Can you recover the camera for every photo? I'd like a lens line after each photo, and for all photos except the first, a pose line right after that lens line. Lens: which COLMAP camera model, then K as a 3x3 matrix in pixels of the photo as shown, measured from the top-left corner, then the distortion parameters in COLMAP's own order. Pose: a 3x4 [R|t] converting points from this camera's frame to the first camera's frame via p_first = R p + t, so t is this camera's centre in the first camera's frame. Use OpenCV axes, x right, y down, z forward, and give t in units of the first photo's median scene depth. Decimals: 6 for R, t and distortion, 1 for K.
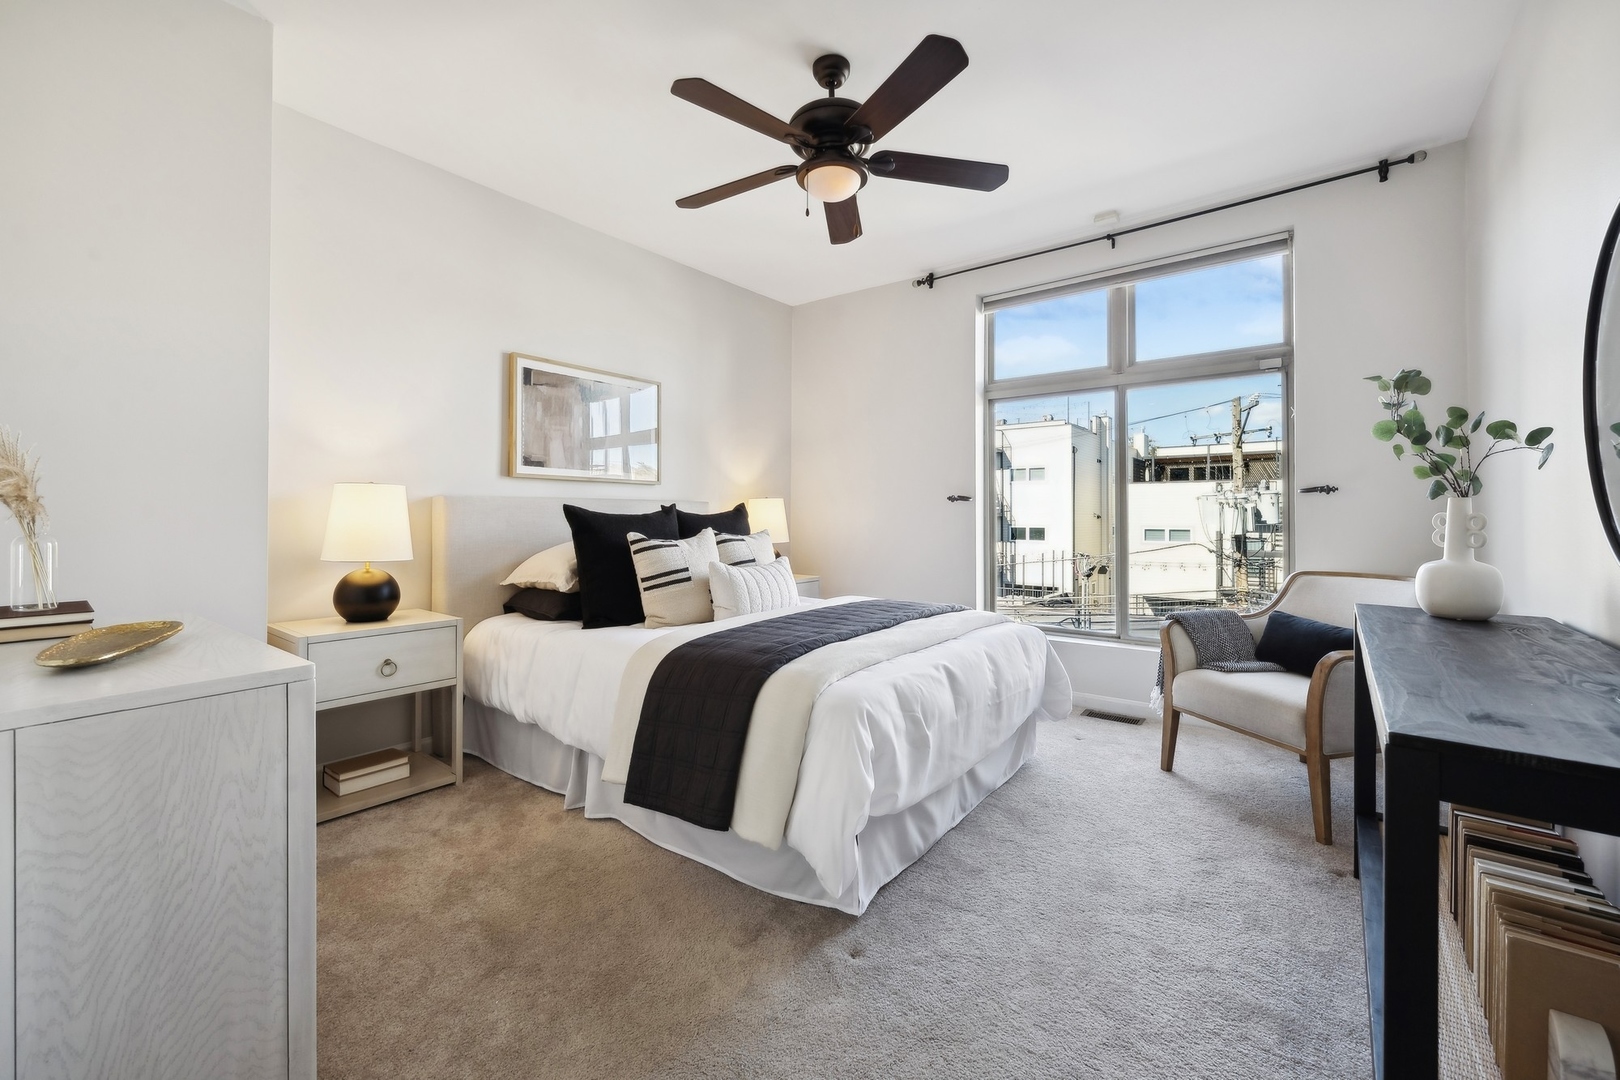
lens RADIAL K [[661.3, 0, 801.8], [0, 661.3, 511.4], [0, 0, 1]] dist [0.004005, -0.001759]
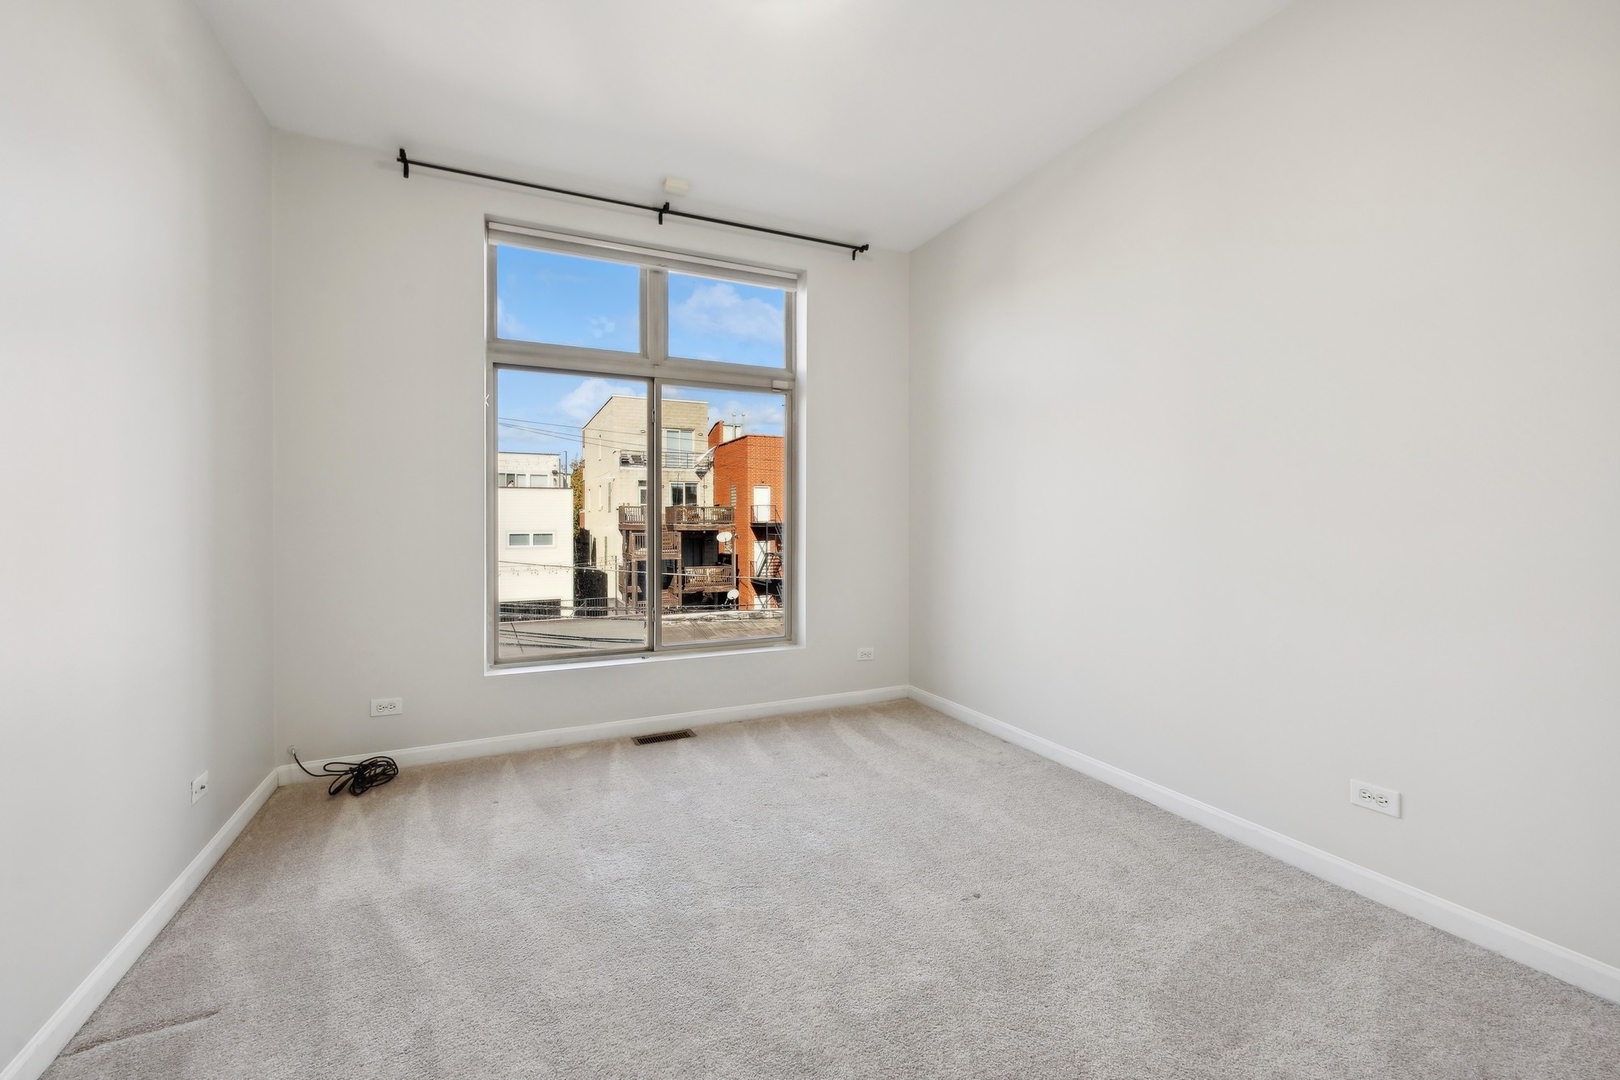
lens RADIAL K [[661.3, 0, 821.0], [0, 661.3, 539.4], [0, 0, 1]] dist [0.004005, -0.001759]
pose [[0.436075, -0.026170, 0.899530, -0.323144], [-0.006442, 0.999461, 0.032200, 0.003846], [-0.899887, -0.019836, 0.435671, 0.493684]]
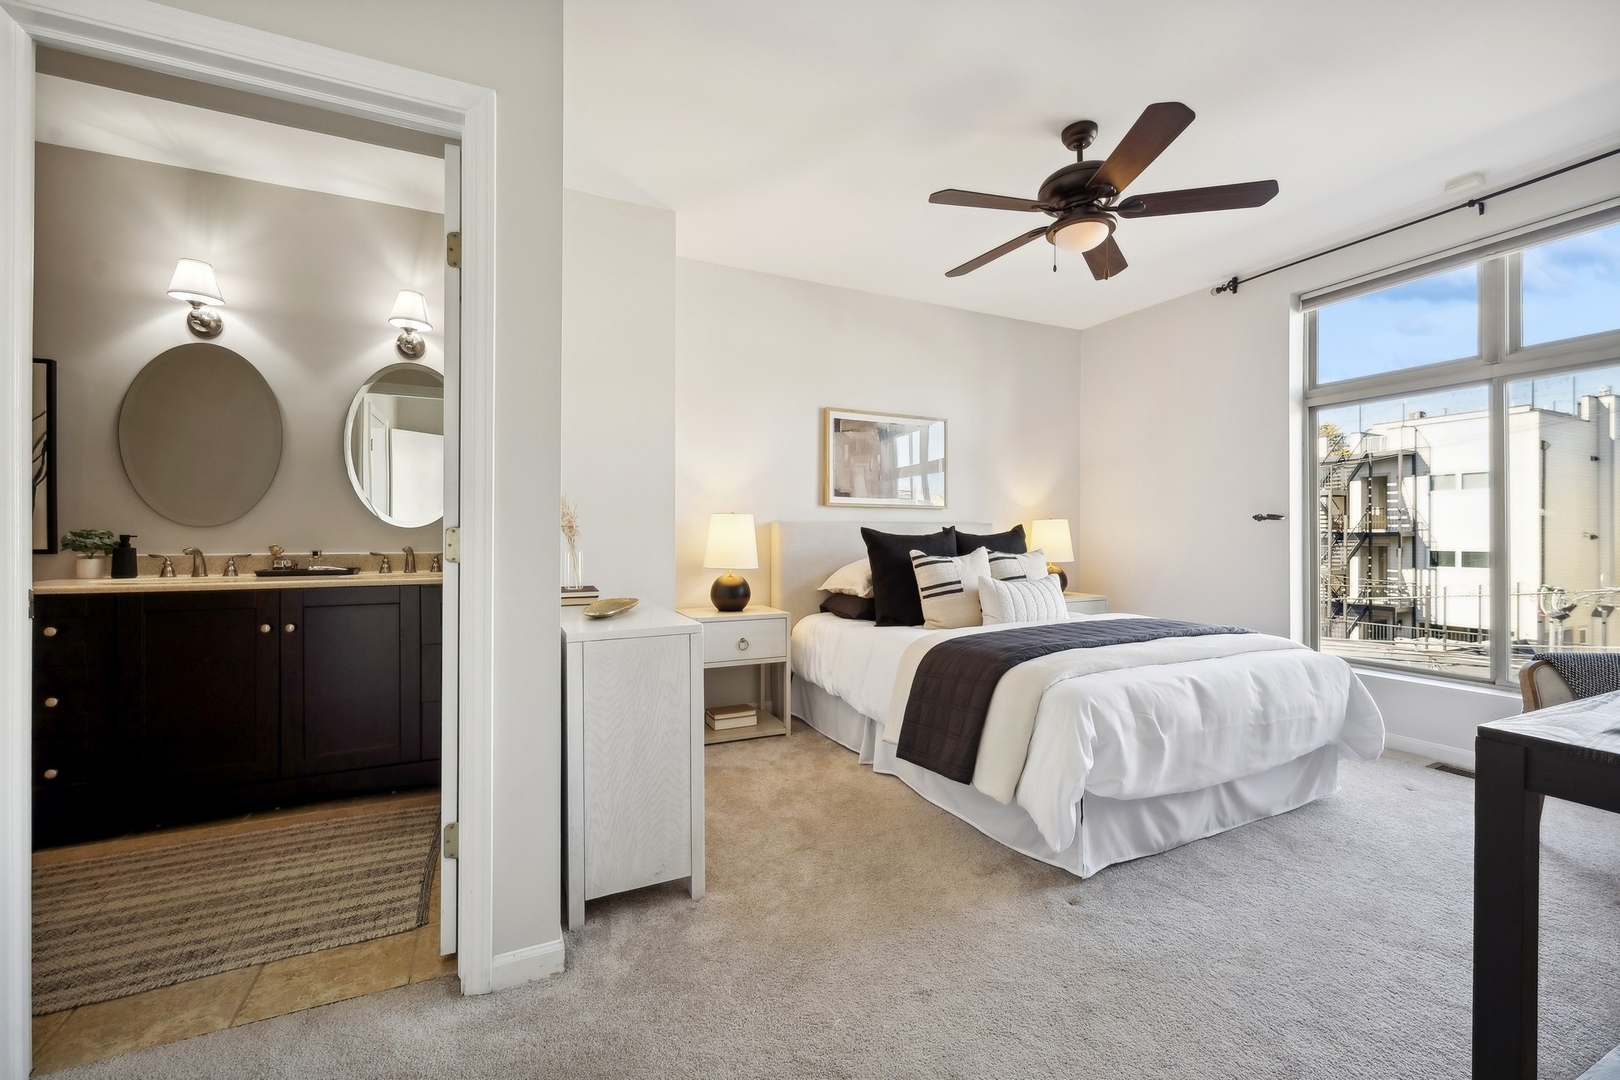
lens RADIAL K [[661.3, 0, 805.1], [0, 661.3, 535.8], [0, 0, 1]] dist [0.004005, -0.001759]
pose [[0.890942, -0.000582, -0.454116, 0.112900], [0.003613, 0.999977, 0.005807, -0.001822], [0.454102, -0.006815, 0.890923, -0.164778]]
